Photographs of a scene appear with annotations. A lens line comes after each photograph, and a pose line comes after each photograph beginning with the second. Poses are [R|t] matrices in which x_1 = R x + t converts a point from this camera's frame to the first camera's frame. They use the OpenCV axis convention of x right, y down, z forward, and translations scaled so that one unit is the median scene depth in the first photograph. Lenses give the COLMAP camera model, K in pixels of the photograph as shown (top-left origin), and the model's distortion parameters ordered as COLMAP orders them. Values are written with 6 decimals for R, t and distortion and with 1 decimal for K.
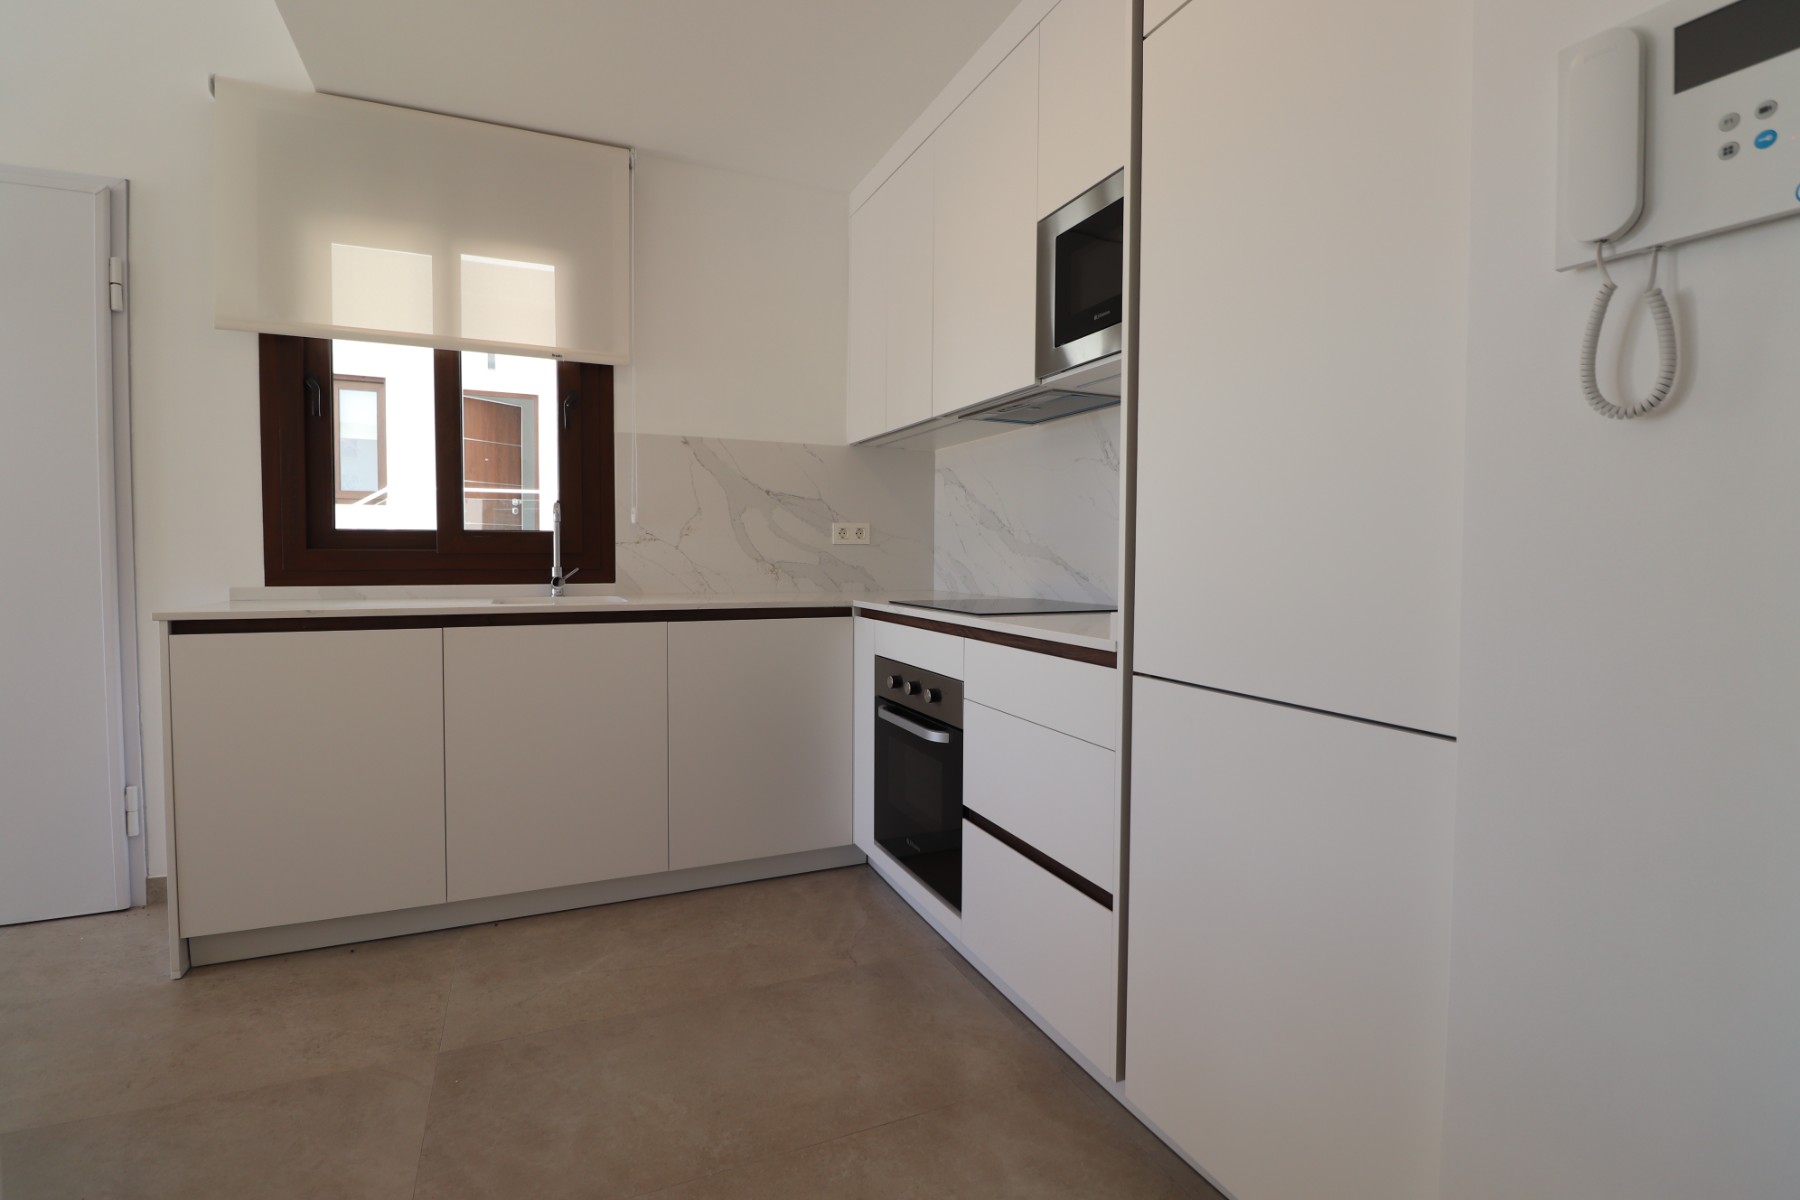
lens RADIAL K [[834.9, 0, 908.1], [0, 834.9, 586.3], [0, 0, 1]] dist [-0.004551, -0.010640]
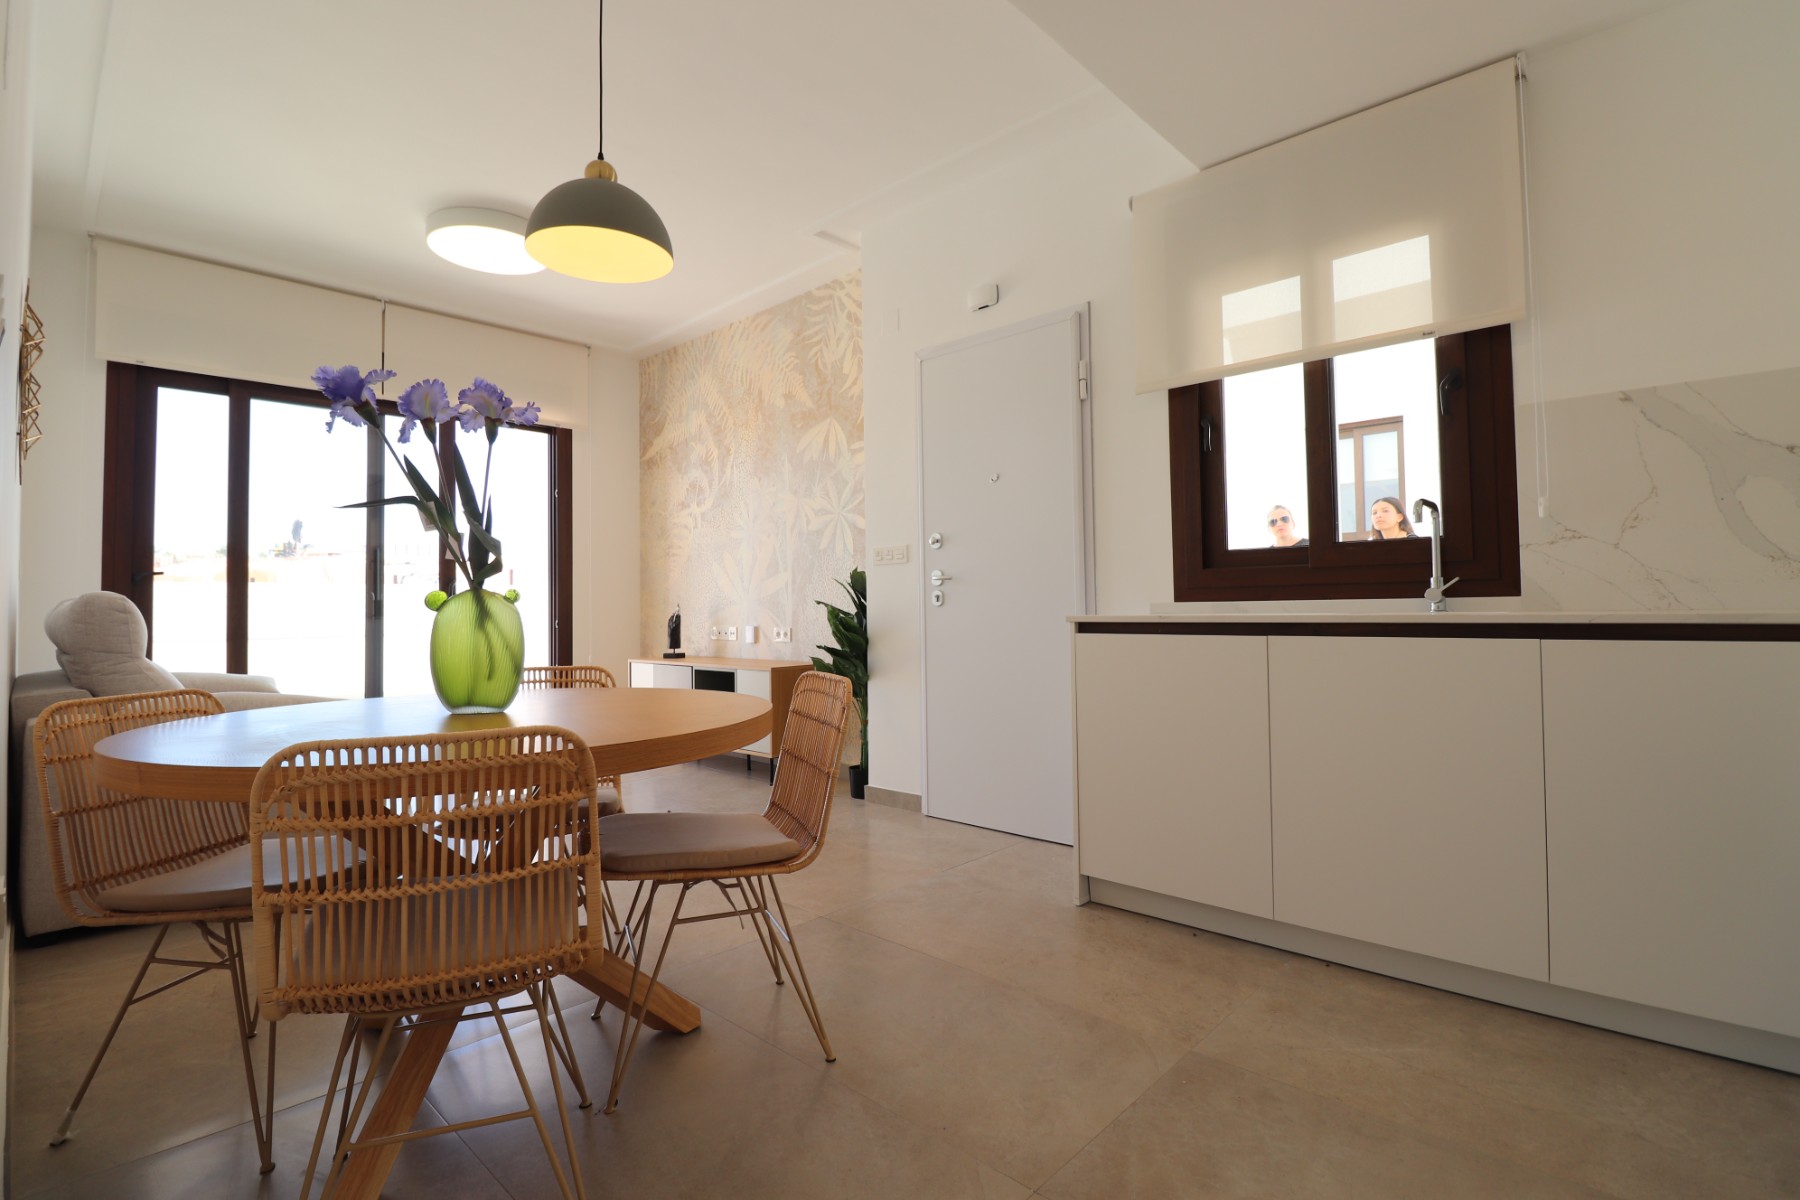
lens RADIAL K [[834.9, 0, 904.4], [0, 834.9, 583.5], [0, 0, 1]] dist [-0.004551, -0.010640]
pose [[0.387599, -0.037375, -0.921070, 0.163782], [-0.020406, 0.998585, -0.049108, 0.038978], [0.921602, 0.037829, 0.386288, 0.184222]]
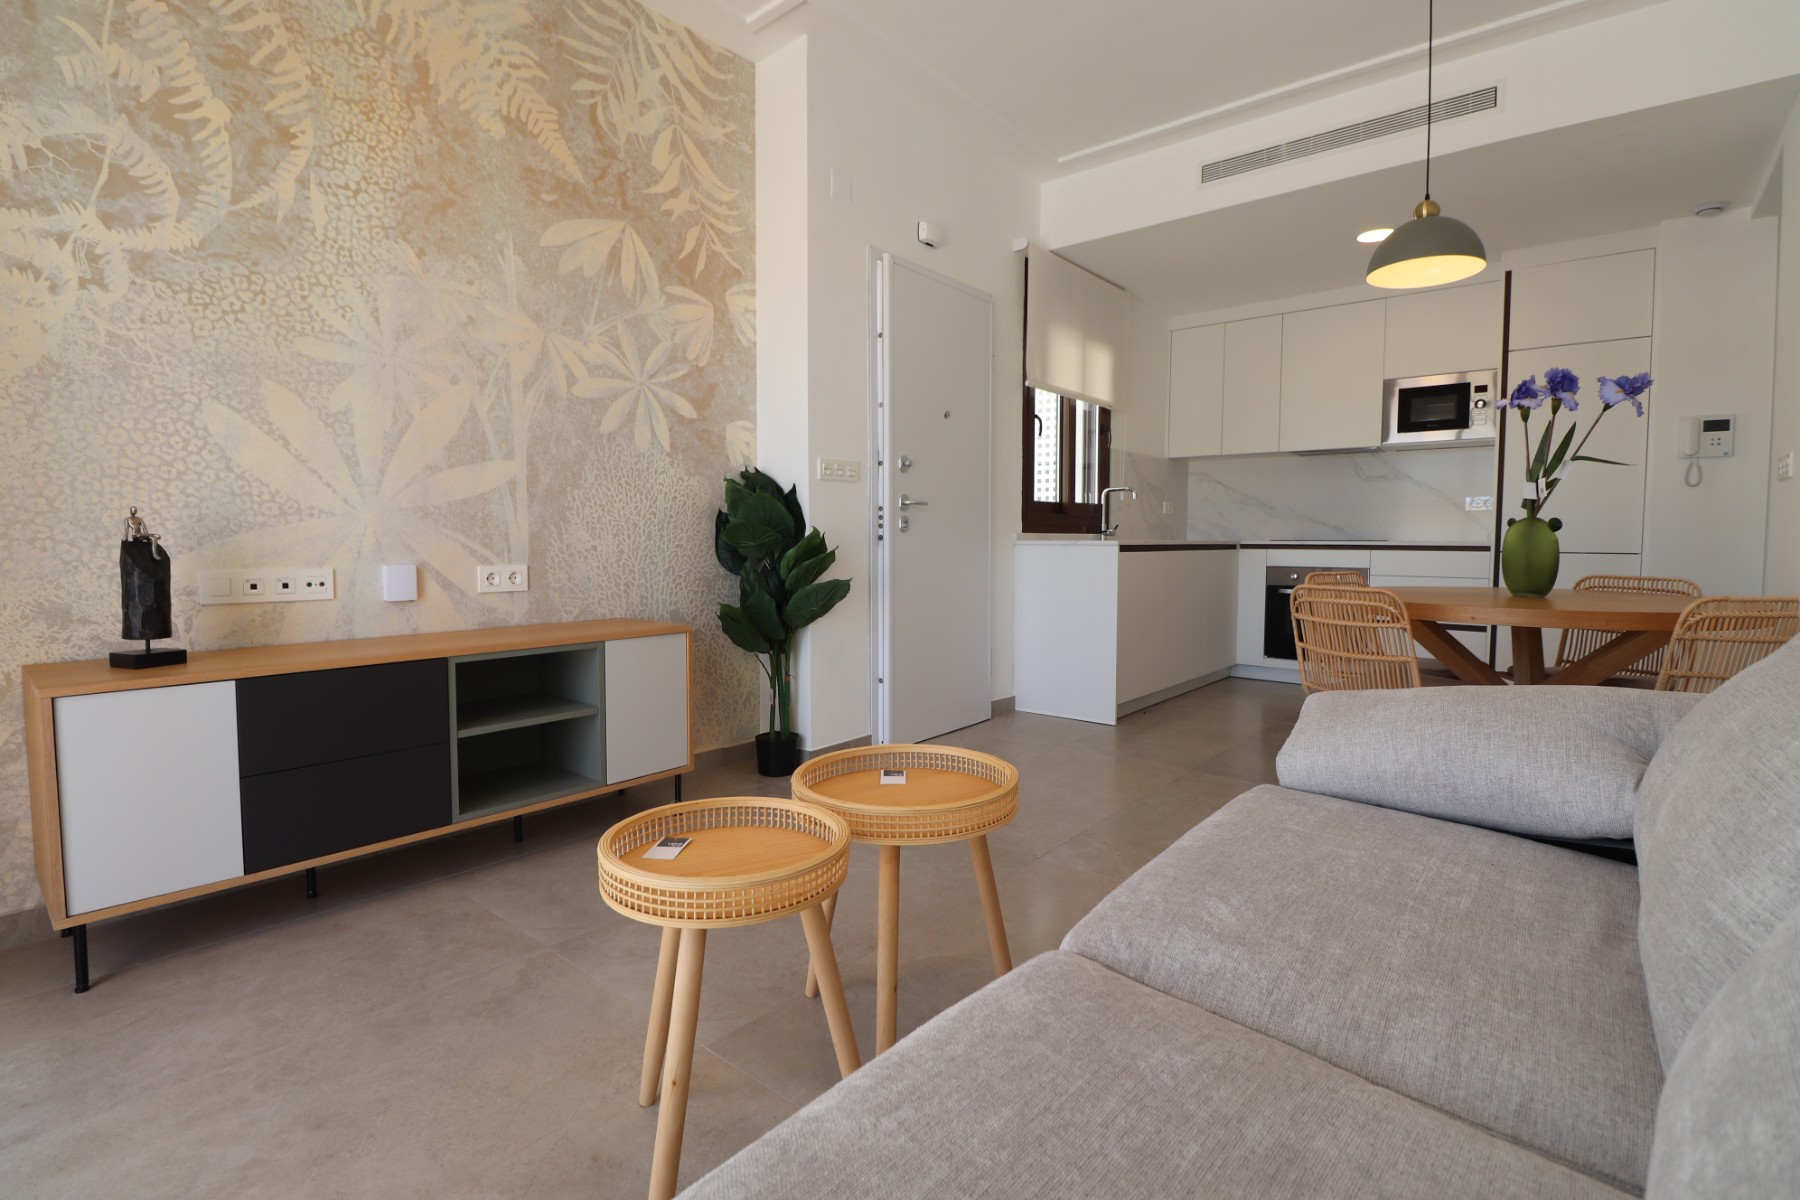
lens RADIAL K [[834.9, 0, 902.9], [0, 834.9, 588.5], [0, 0, 1]] dist [-0.004551, -0.010640]
pose [[0.898385, -0.029775, 0.438198, -1.729610], [0.019589, 0.999423, 0.027749, 0.061581], [-0.438772, -0.016345, 0.898450, -0.455677]]
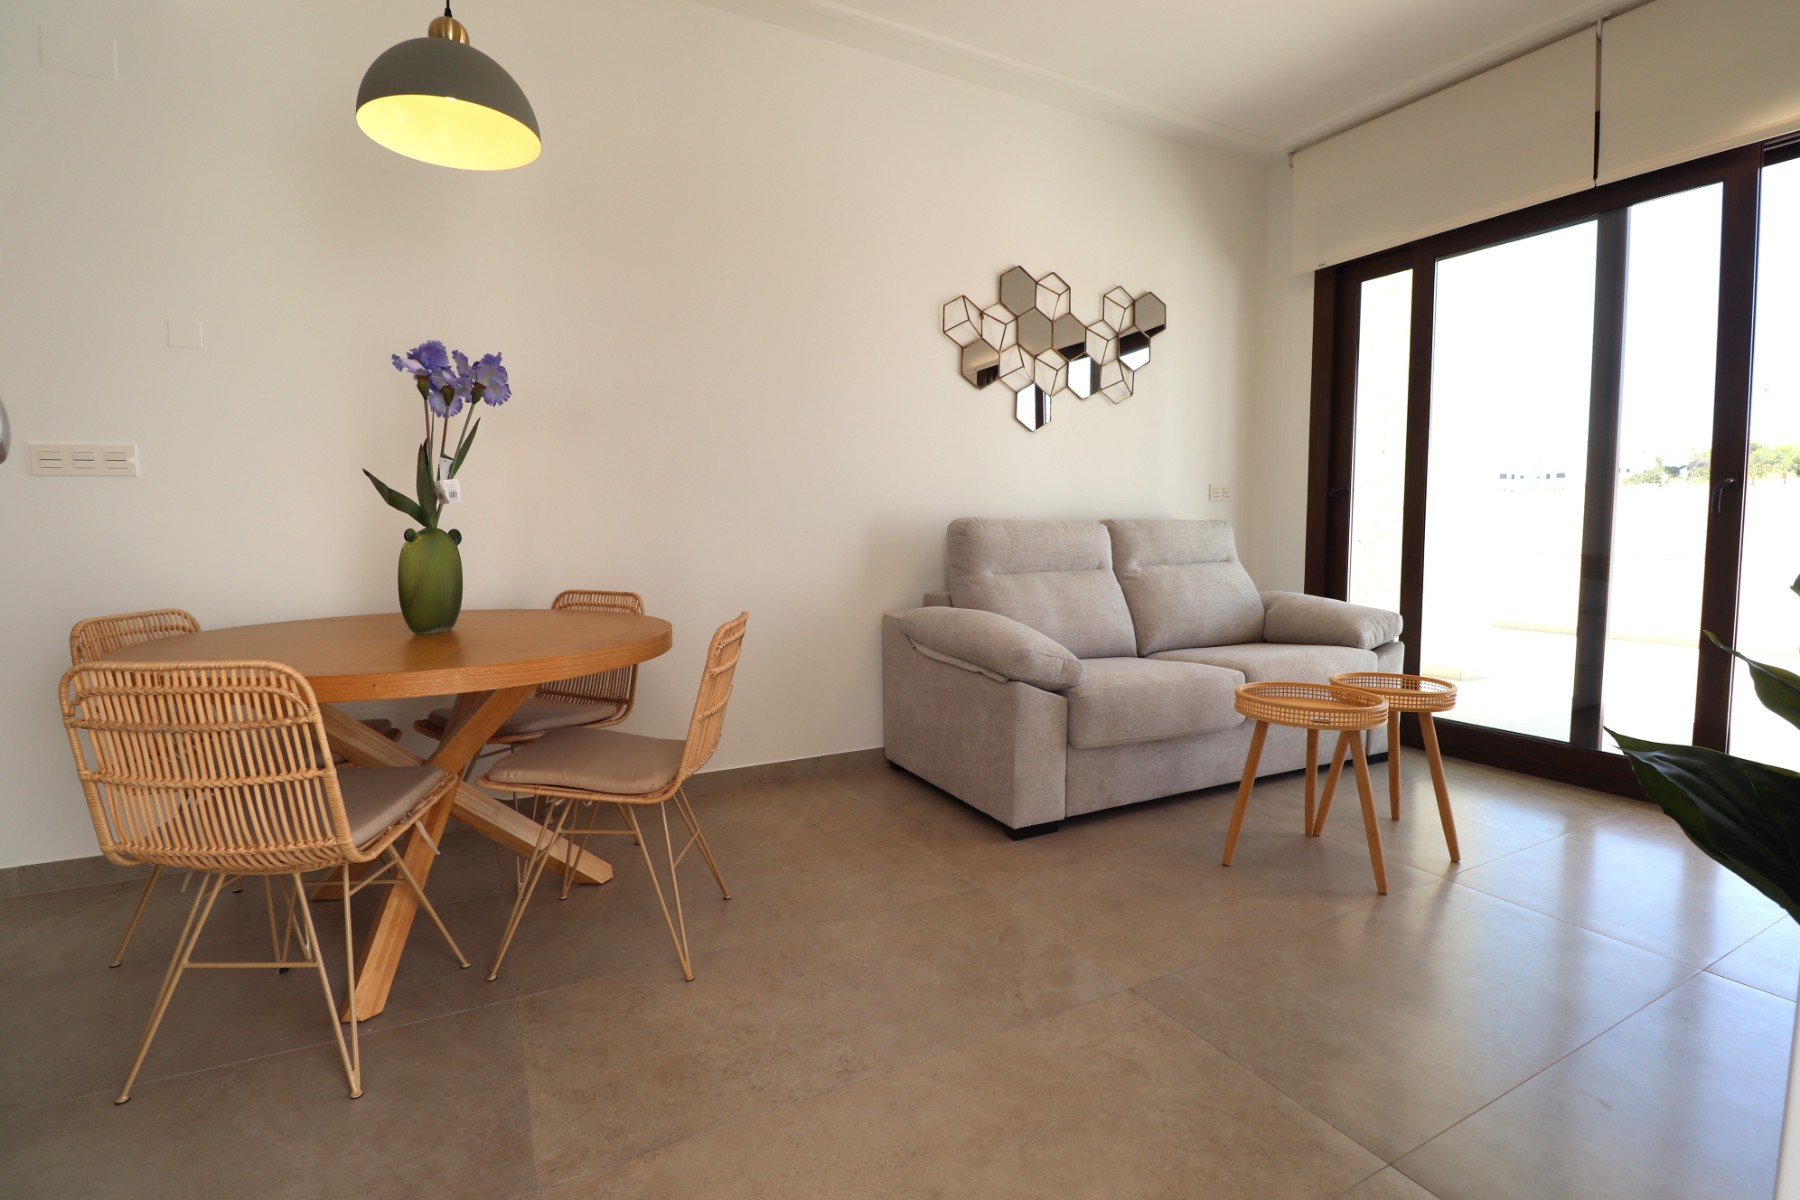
lens RADIAL K [[834.9, 0, 891.0], [0, 834.9, 591.2], [0, 0, 1]] dist [-0.004551, -0.010640]
pose [[-0.998045, -0.000420, -0.062501, -0.959702], [-0.007954, 0.992700, 0.120344, -0.020832], [0.061995, 0.120606, -0.990763, 0.935456]]
